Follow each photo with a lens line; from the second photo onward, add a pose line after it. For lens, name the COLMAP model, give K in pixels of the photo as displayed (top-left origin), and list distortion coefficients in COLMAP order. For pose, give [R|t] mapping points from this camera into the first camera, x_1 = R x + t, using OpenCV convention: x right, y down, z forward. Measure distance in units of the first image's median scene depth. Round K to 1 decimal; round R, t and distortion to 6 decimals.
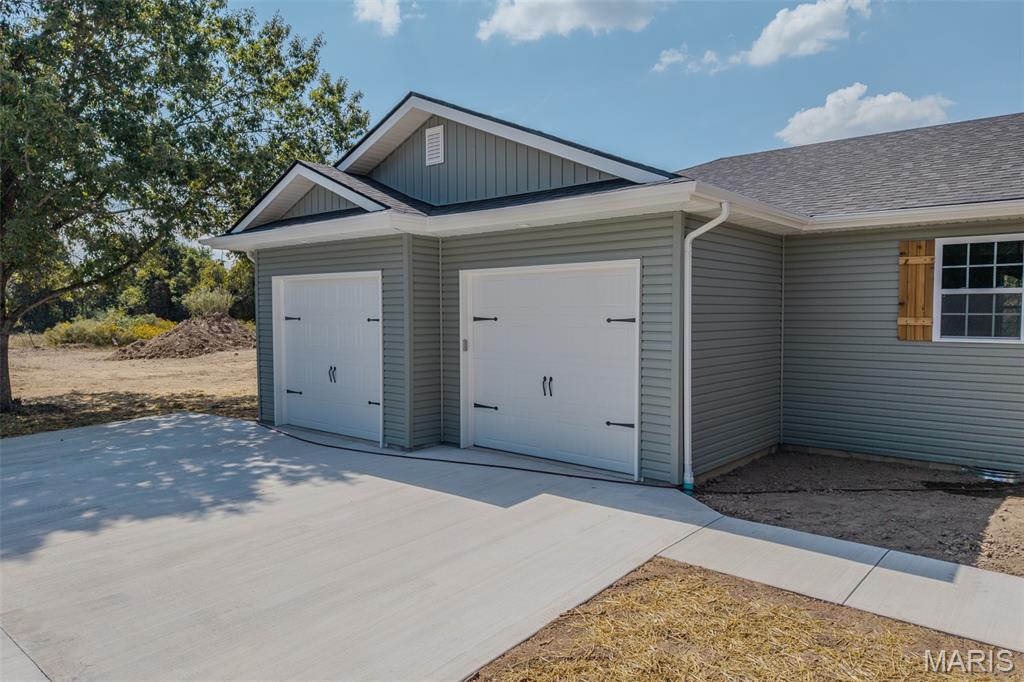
lens RADIAL K [[677.7, 0, 512.0], [0, 677.7, 341.0], [0, 0, 1]] dist [0.047866, -0.050061]
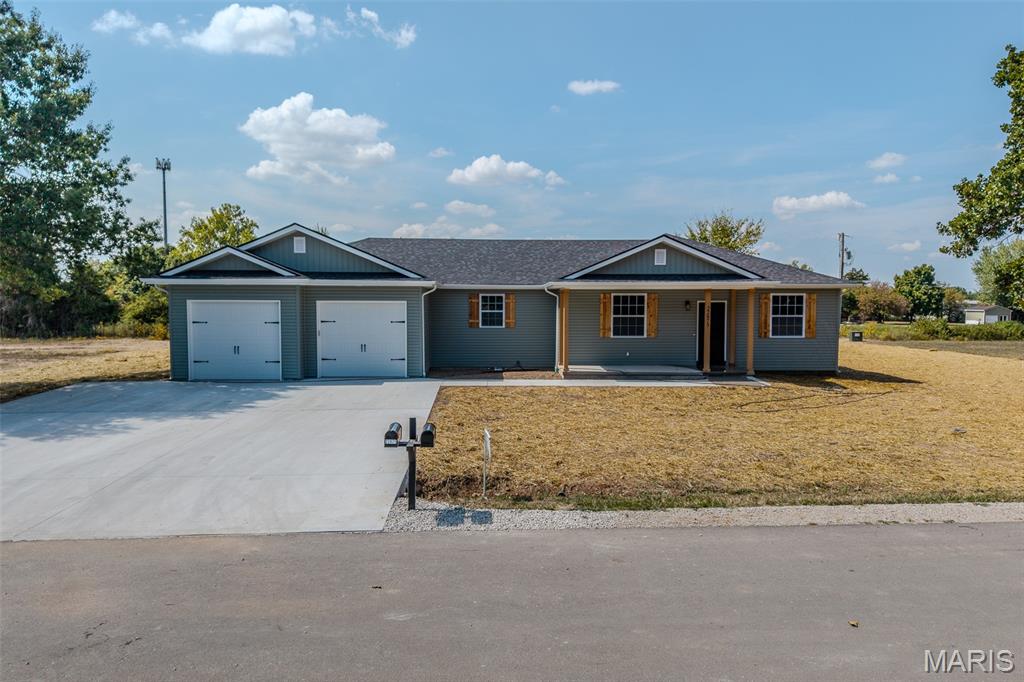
lens RADIAL K [[677.7, 0, 512.0], [0, 677.7, 341.0], [0, 0, 1]] dist [0.047866, -0.050061]
pose [[0.730120, -0.034036, 0.682470, -1.164185], [0.025665, 0.999420, 0.022386, -0.002172], [-0.682836, 0.001171, 0.730570, -1.133450]]
